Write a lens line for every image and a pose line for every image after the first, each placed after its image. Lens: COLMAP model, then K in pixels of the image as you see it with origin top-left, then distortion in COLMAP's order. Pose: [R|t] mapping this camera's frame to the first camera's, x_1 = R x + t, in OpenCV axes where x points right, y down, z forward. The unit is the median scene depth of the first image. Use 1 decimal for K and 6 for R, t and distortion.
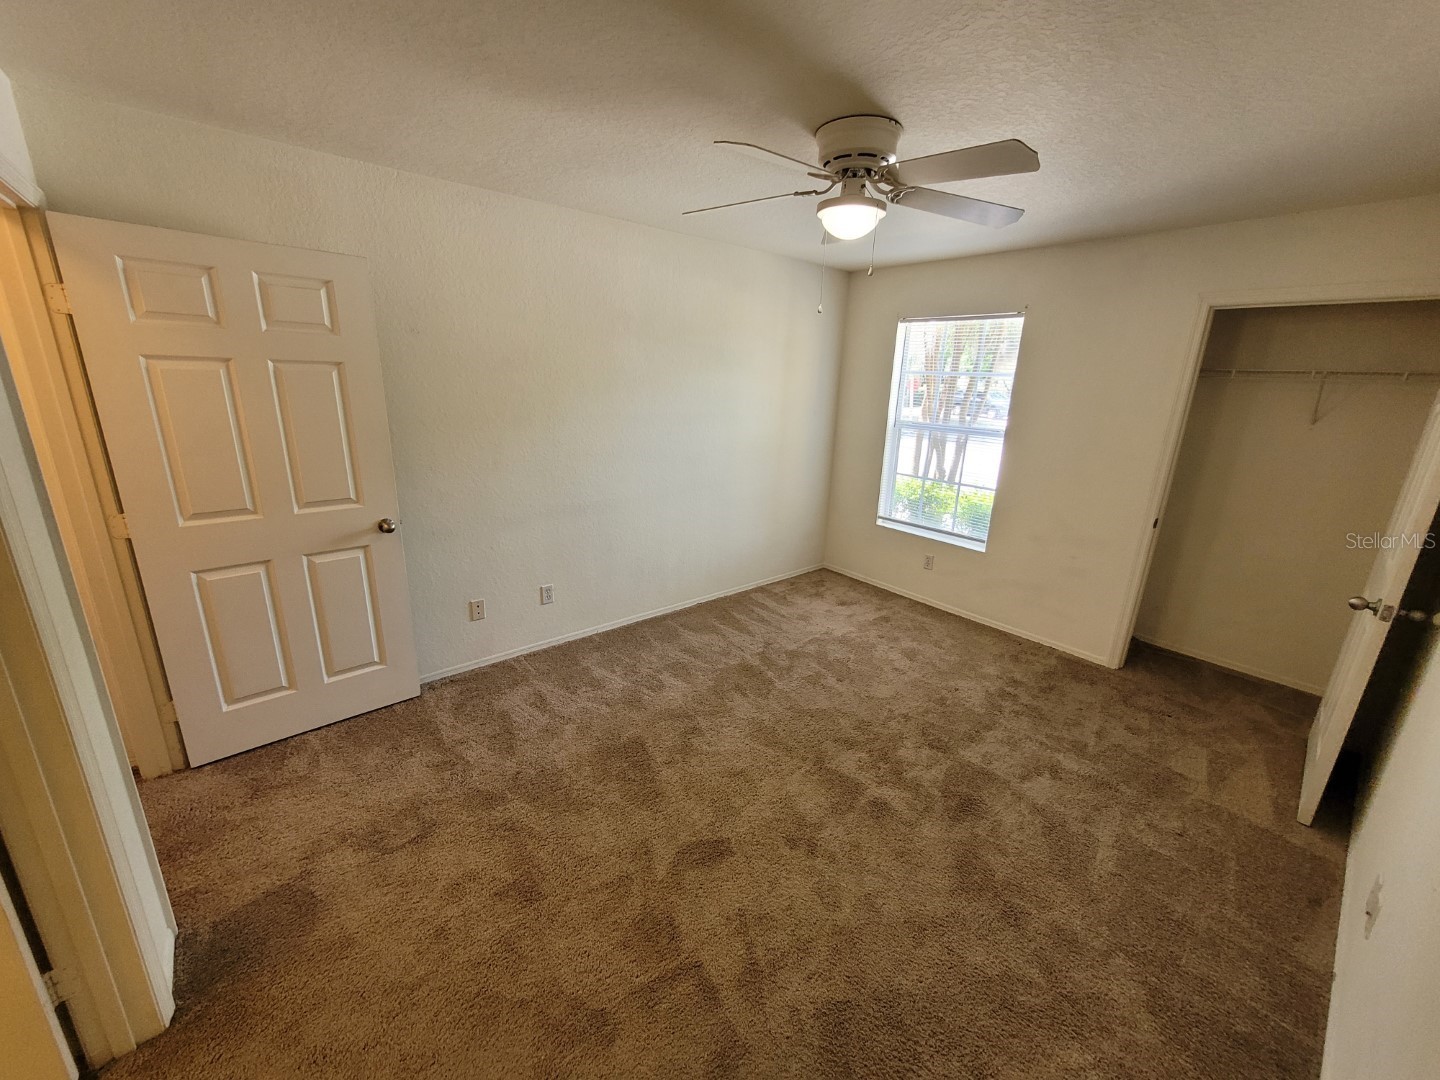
lens RADIAL K [[563.4, 0, 721.0], [0, 563.4, 536.3], [0, 0, 1]] dist [0.000731, 0.000188]
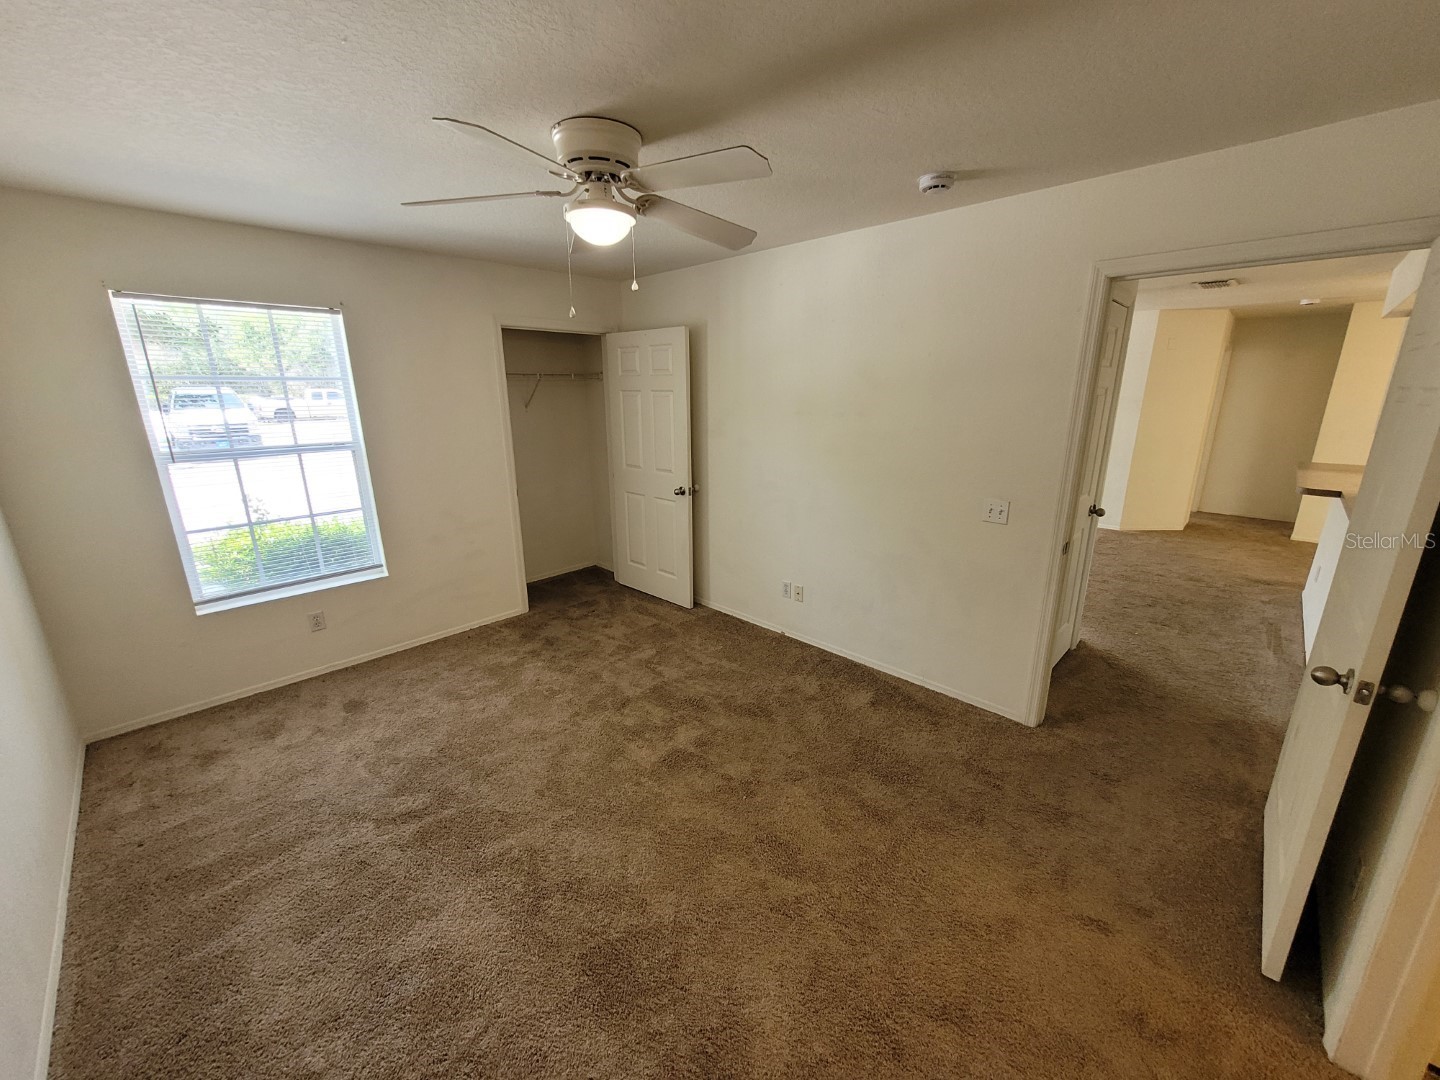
lens RADIAL K [[563.4, 0, 721.0], [0, 563.4, 536.3], [0, 0, 1]] dist [0.000731, 0.000188]
pose [[-0.096552, -0.285538, 0.953491, -0.488612], [0.276875, 0.912451, 0.301284, -0.176405], [-0.956043, 0.293088, -0.009040, 0.555951]]
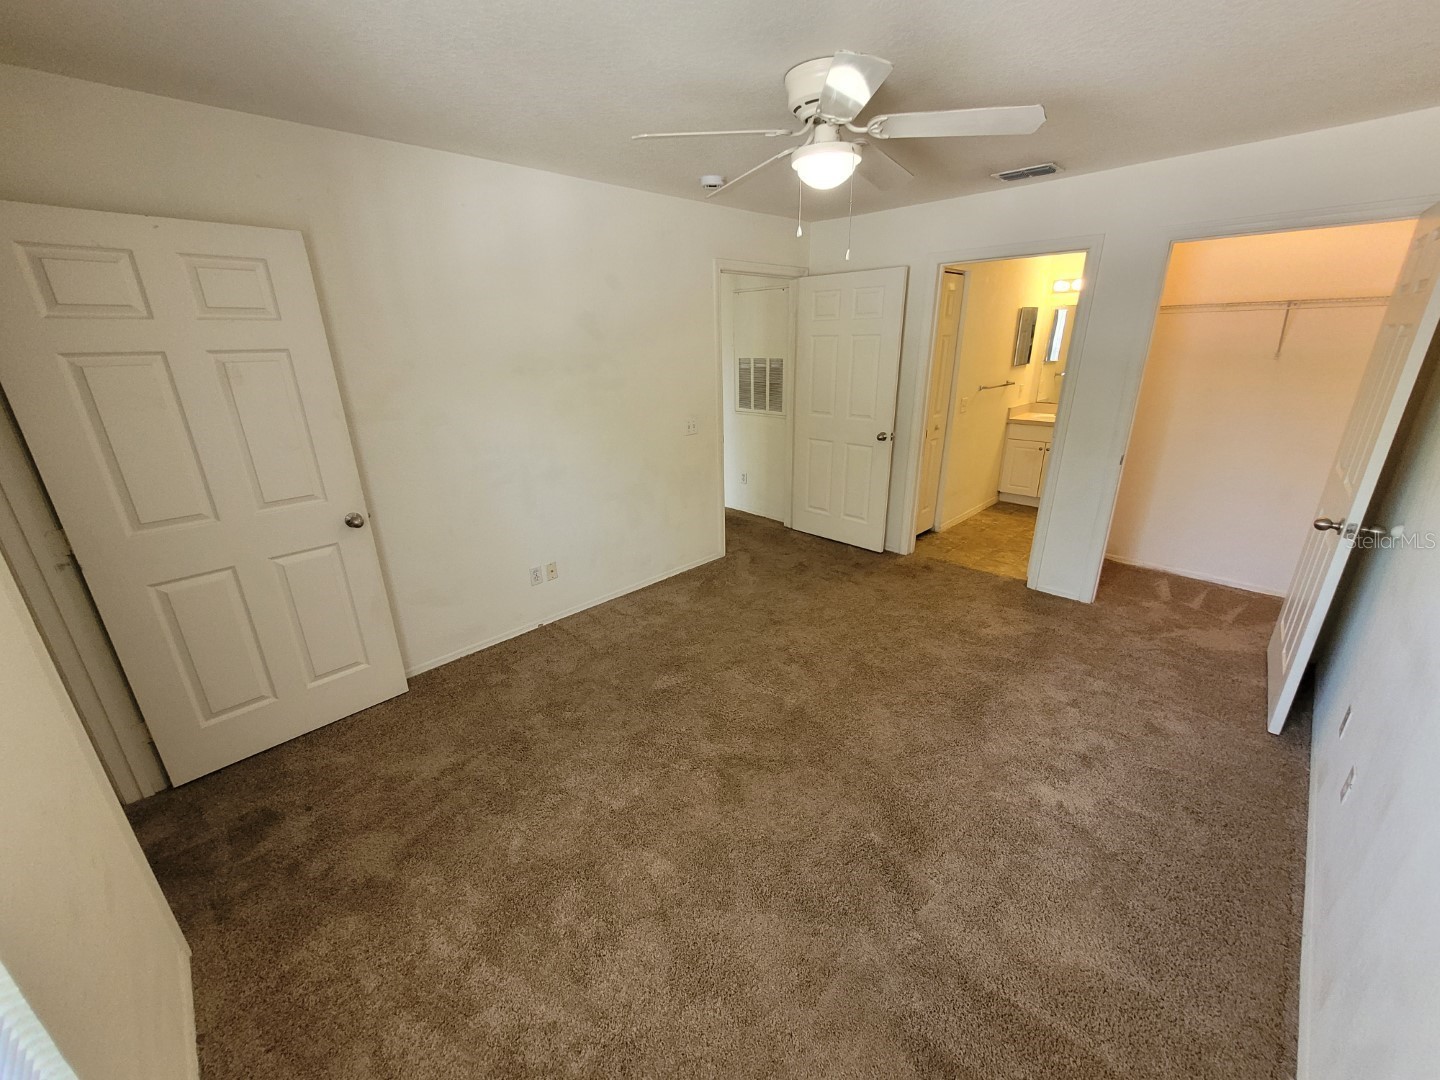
lens RADIAL K [[563.4, 0, 721.0], [0, 563.4, 536.3], [0, 0, 1]] dist [0.000731, 0.000188]
pose [[-0.996638, 0.016248, -0.080301, 0.281117], [-0.033062, 0.817021, 0.575659, -0.337659], [0.074961, 0.576379, -0.813737, 1.229031]]
